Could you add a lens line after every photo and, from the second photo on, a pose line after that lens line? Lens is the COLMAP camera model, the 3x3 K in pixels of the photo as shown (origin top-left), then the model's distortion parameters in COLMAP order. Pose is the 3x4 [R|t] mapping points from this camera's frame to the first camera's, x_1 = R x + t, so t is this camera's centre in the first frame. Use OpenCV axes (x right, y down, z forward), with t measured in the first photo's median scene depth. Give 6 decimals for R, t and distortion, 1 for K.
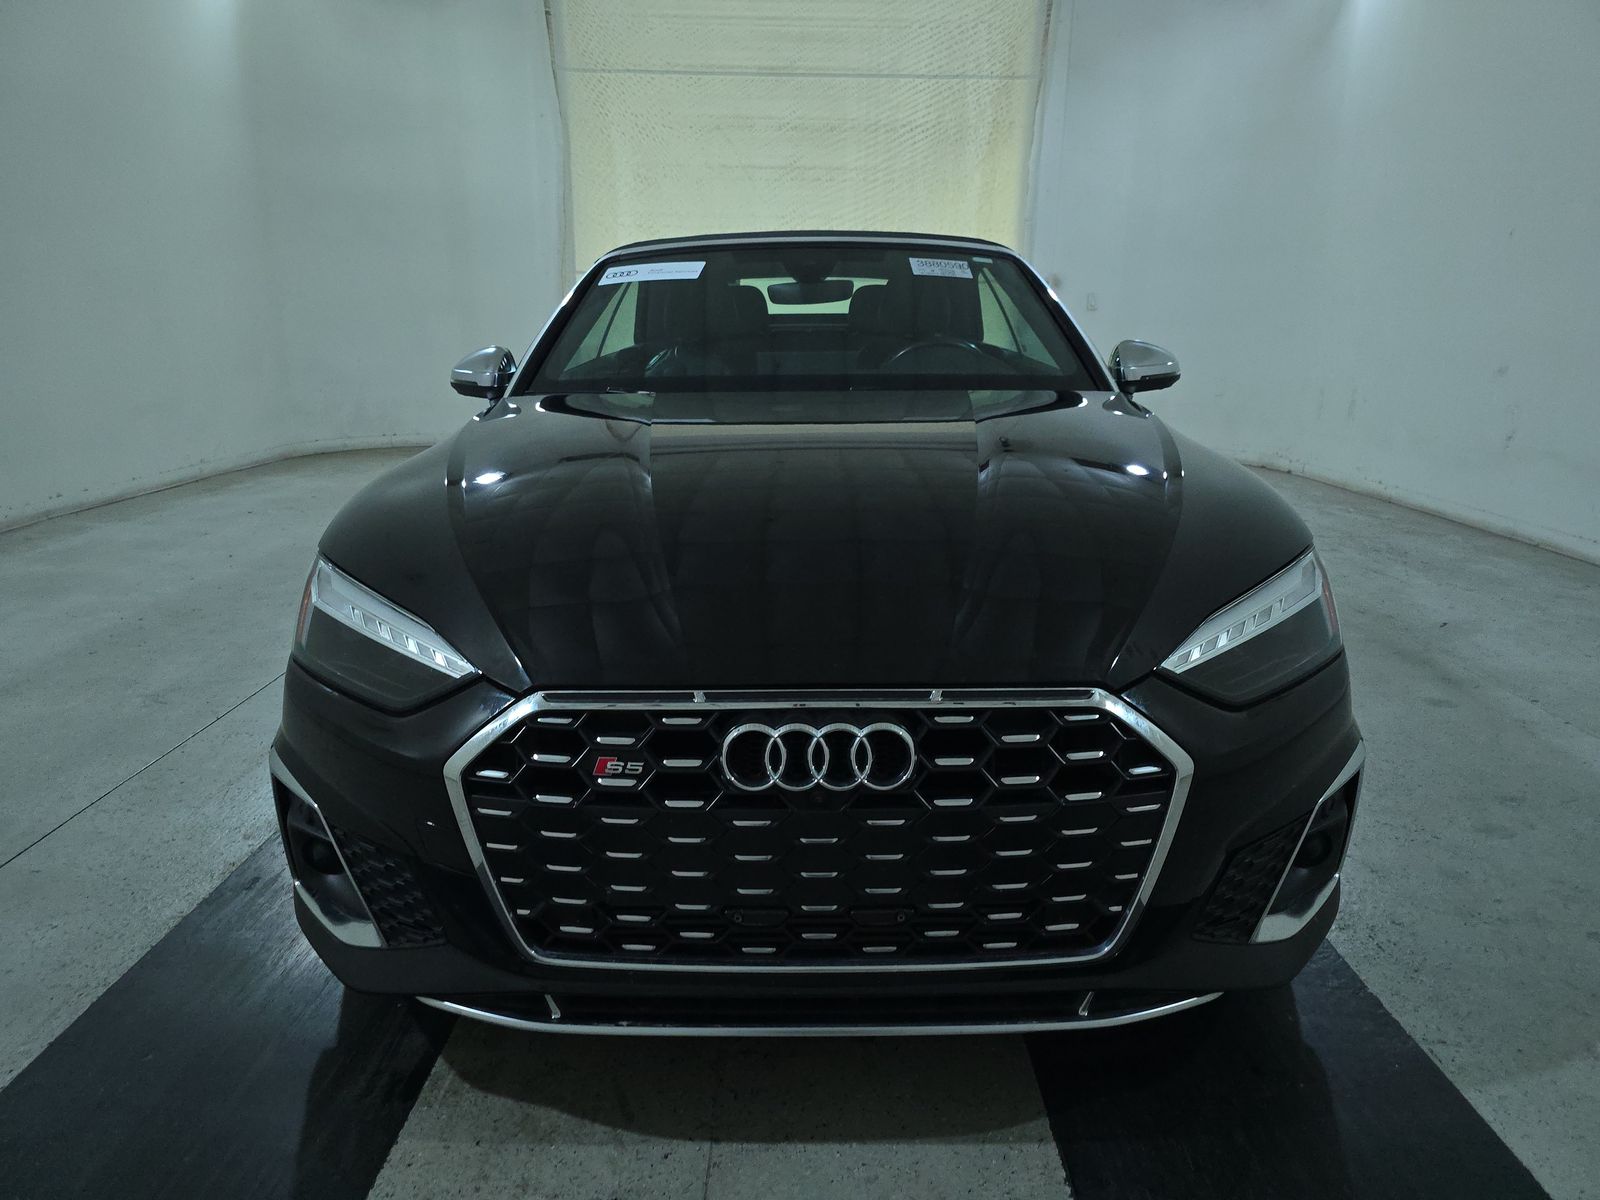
lens RADIAL K [[1089.7, 0, 800.0], [0, 1089.7, 610.5], [0, 0, 1]] dist [0.040238, -0.035541]
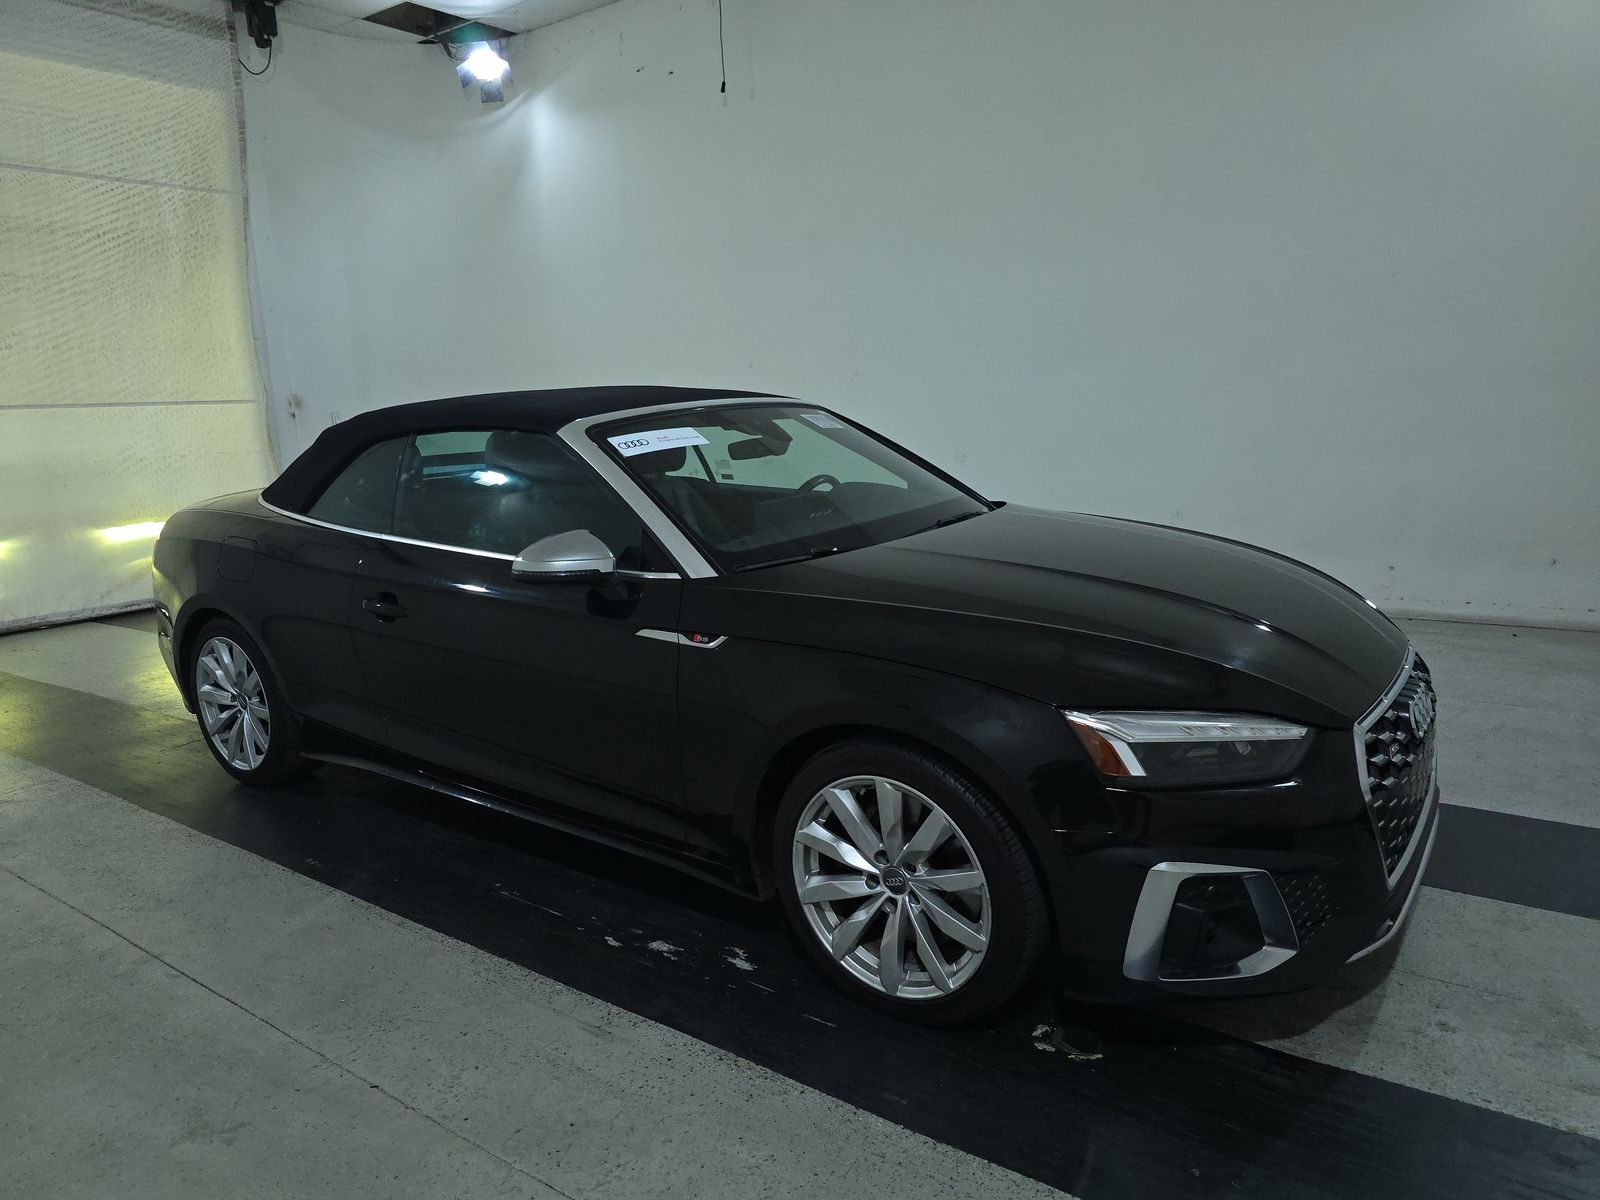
lens RADIAL K [[1089.7, 0, 800.0], [0, 1089.7, 610.5], [0, 0, 1]] dist [0.040238, -0.035541]
pose [[0.575767, -0.193447, 0.794399, -0.327203], [0.254318, 0.965783, 0.050856, -0.062401], [-0.777055, 0.172749, 0.605263, 0.109161]]
